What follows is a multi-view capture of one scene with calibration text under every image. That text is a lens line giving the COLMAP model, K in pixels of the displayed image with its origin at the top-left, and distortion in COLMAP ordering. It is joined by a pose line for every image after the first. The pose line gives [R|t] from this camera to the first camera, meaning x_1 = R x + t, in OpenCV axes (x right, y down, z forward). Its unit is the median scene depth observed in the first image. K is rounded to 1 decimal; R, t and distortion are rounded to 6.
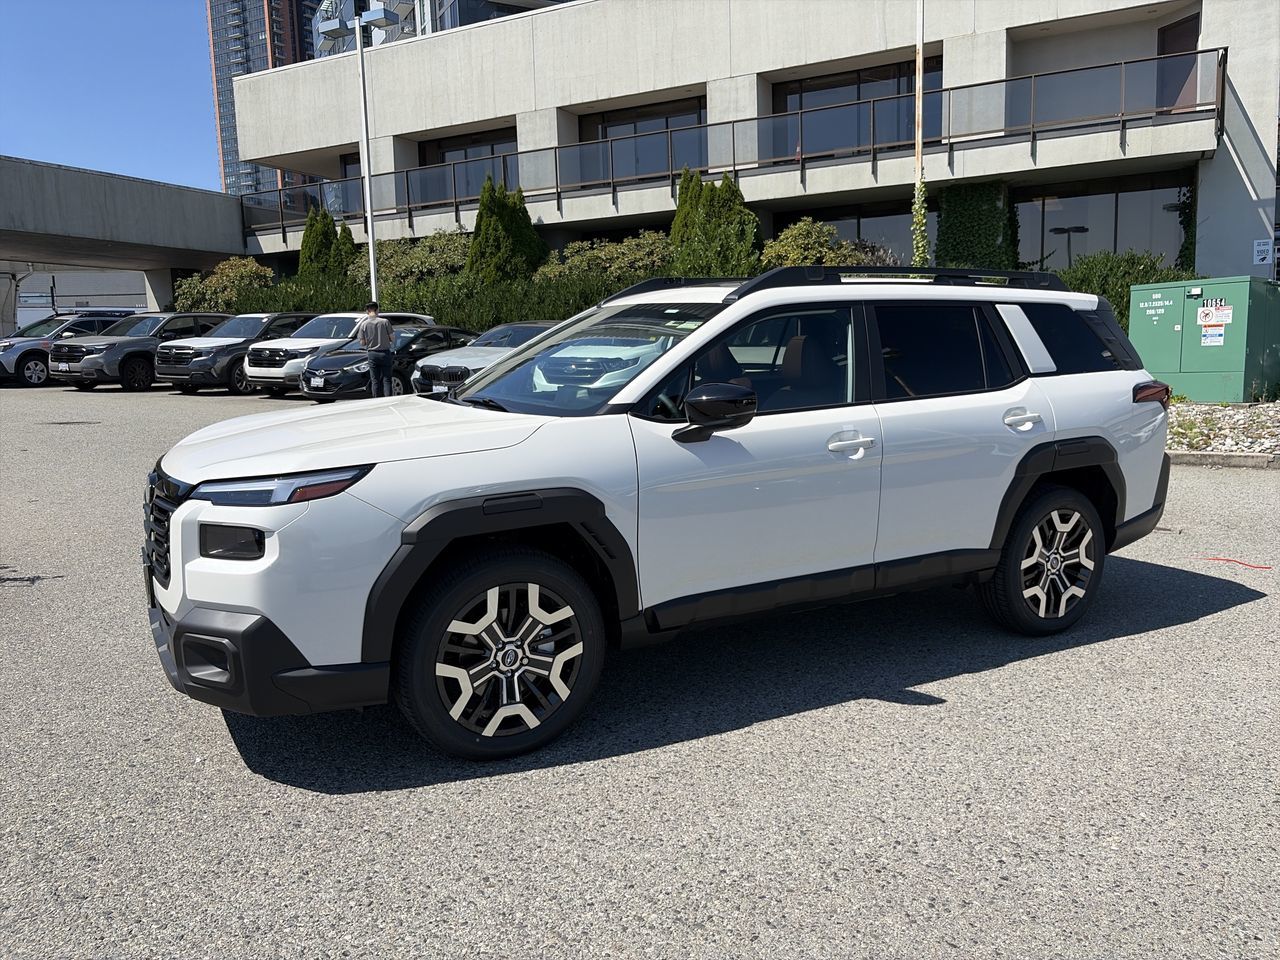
lens RADIAL K [[978.5, 0, 634.4], [0, 978.5, 482.0], [0, 0, 1]] dist [0.033514, -0.030800]
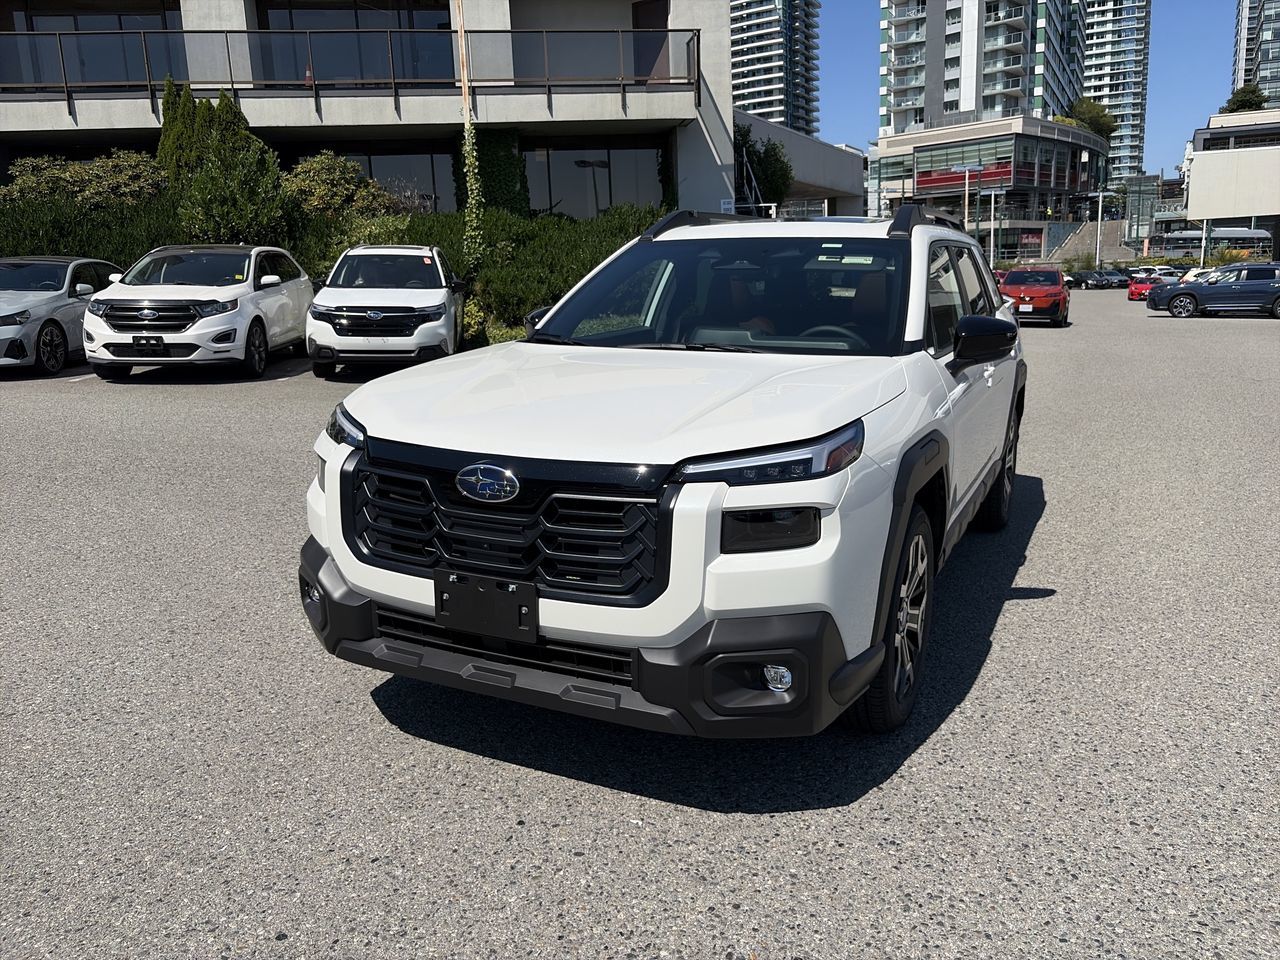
lens RADIAL K [[978.5, 0, 644.8], [0, 978.5, 477.1], [0, 0, 1]] dist [0.033514, -0.030800]
pose [[0.822950, -0.110599, 0.557244, -0.353200], [0.082965, 0.993748, 0.074708, -0.018189], [-0.562023, -0.015249, 0.826981, 0.153863]]
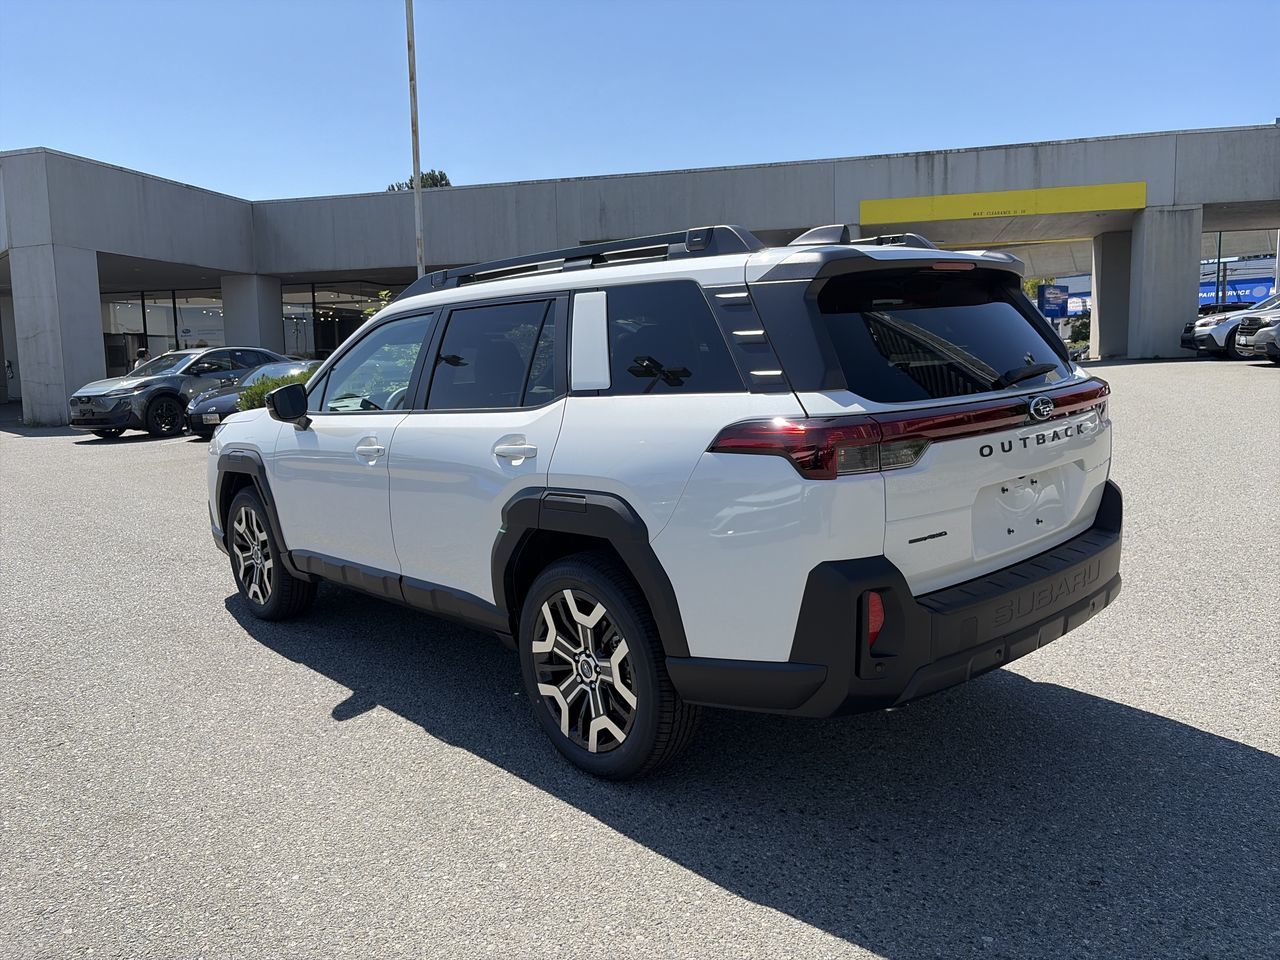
lens RADIAL K [[978.5, 0, 633.6], [0, 978.5, 469.4], [0, 0, 1]] dist [0.033514, -0.030800]
pose [[0.216008, 0.122873, -0.968629, 0.637040], [-0.101354, 0.989512, 0.102920, -0.075628], [0.971117, 0.075943, 0.226196, 0.513875]]
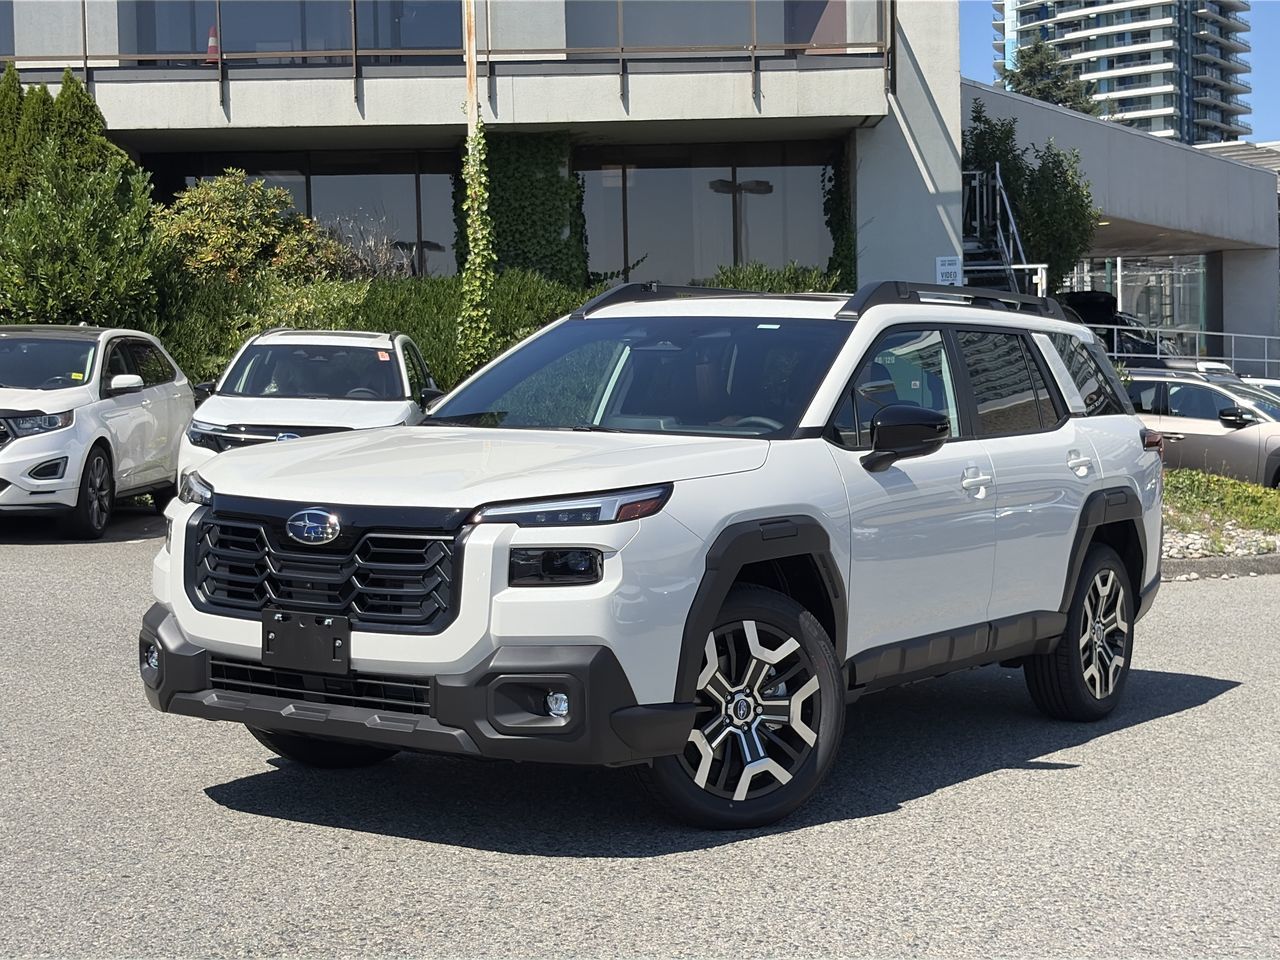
lens RADIAL K [[2095.1, 0, 624.5], [0, 2095.1, 515.7], [0, 0, 1]] dist [0.135846, 0.000000]
pose [[0.886675, -0.007001, 0.462341, -0.464319], [0.050853, 0.995297, -0.082454, 0.065723], [-0.459589, 0.096621, 0.882860, -0.260943]]
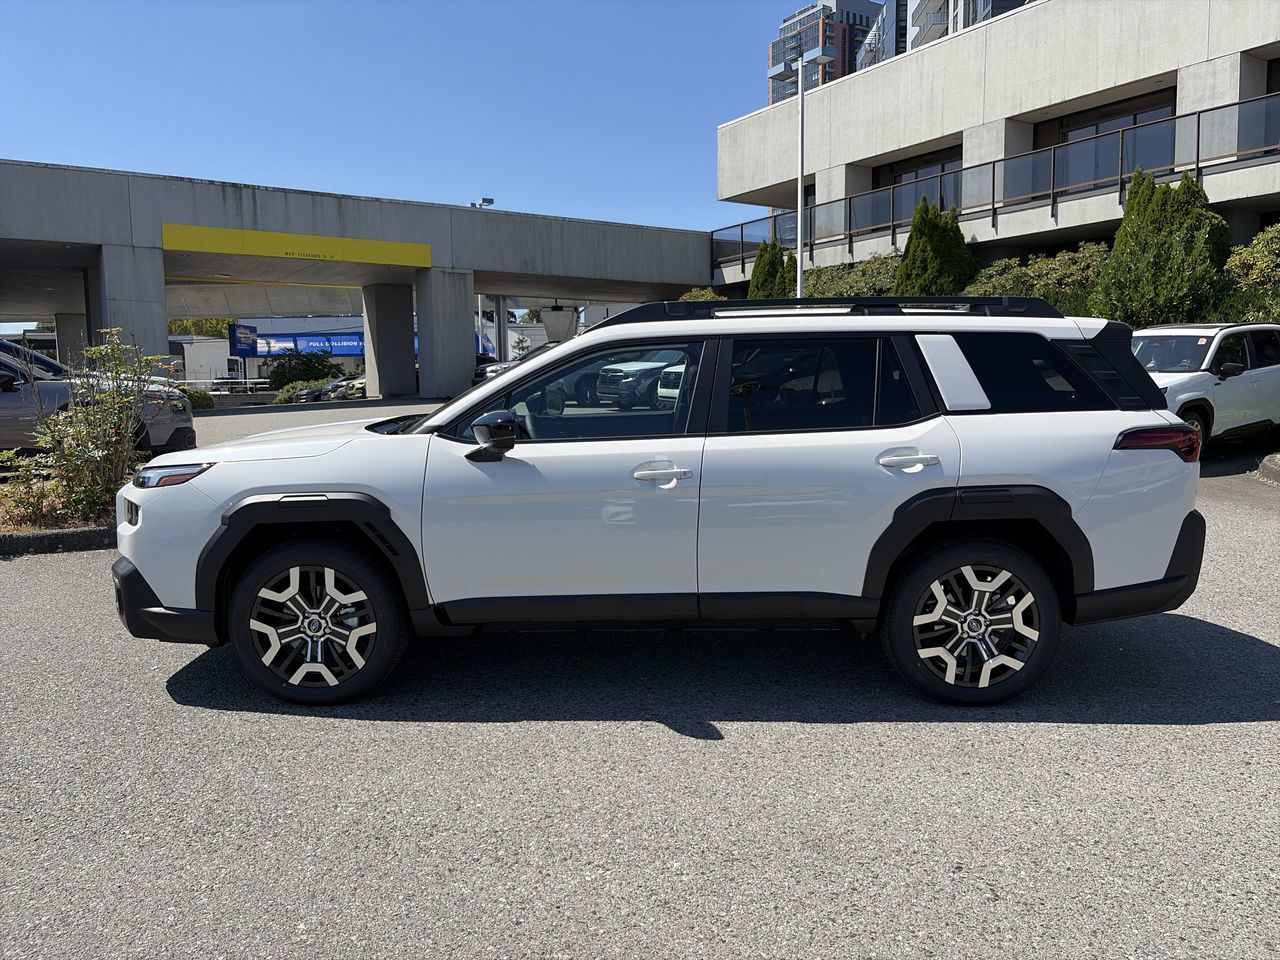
lens RADIAL K [[978.5, 0, 643.2], [0, 978.5, 487.3], [0, 0, 1]] dist [0.033514, -0.030800]
pose [[0.867360, 0.066819, -0.493174, 0.353189], [-0.074715, 0.997198, 0.003704, -0.013220], [0.492040, 0.033635, 0.869923, 0.047846]]
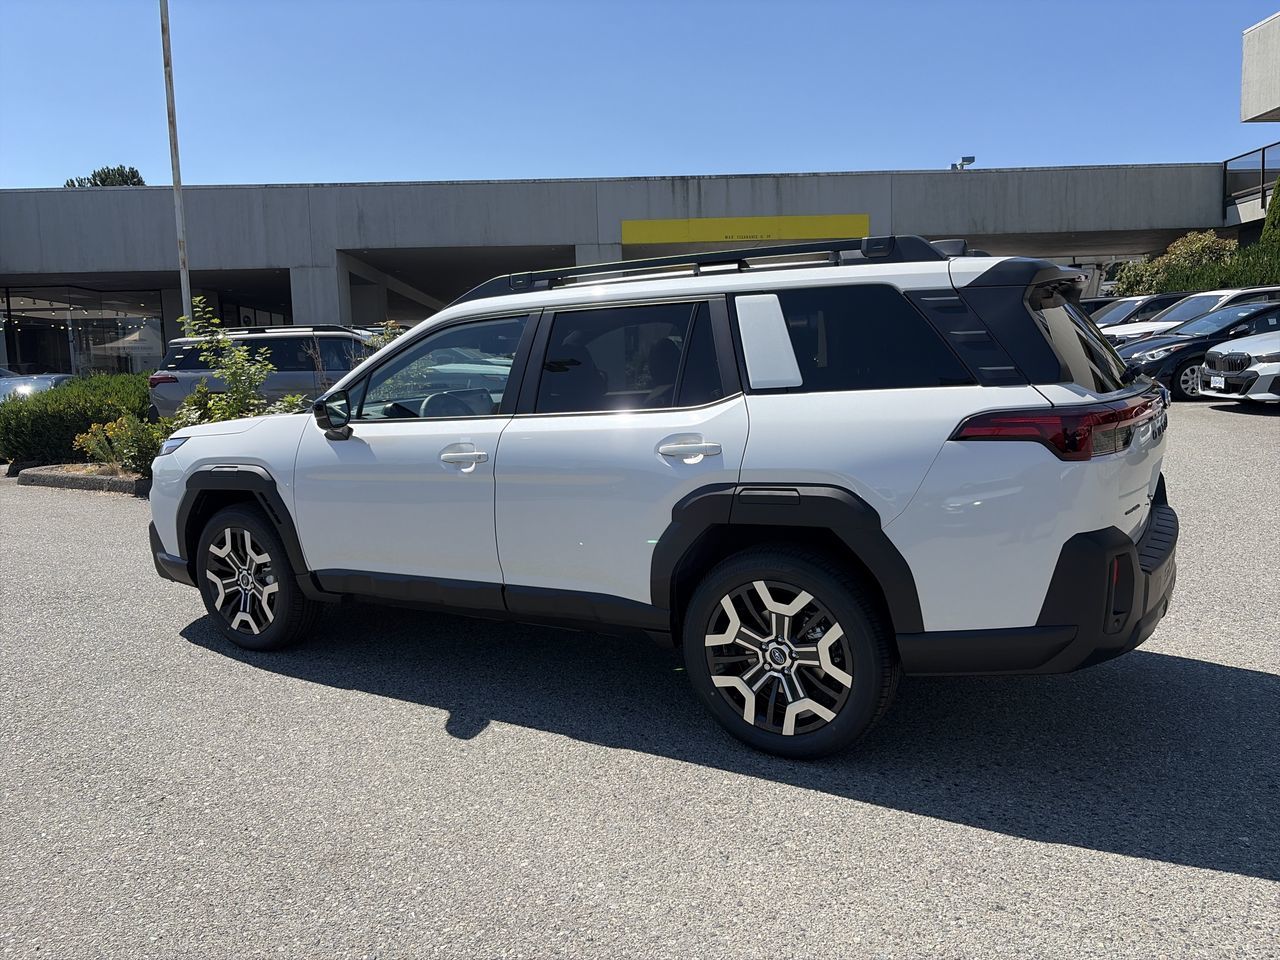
lens RADIAL K [[978.5, 0, 630.9], [0, 978.5, 476.5], [0, 0, 1]] dist [0.033514, -0.030800]
pose [[0.483356, 0.103009, -0.869342, 0.579294], [-0.091341, 0.993567, 0.066943, -0.049798], [0.870646, 0.047049, 0.489655, 0.328686]]
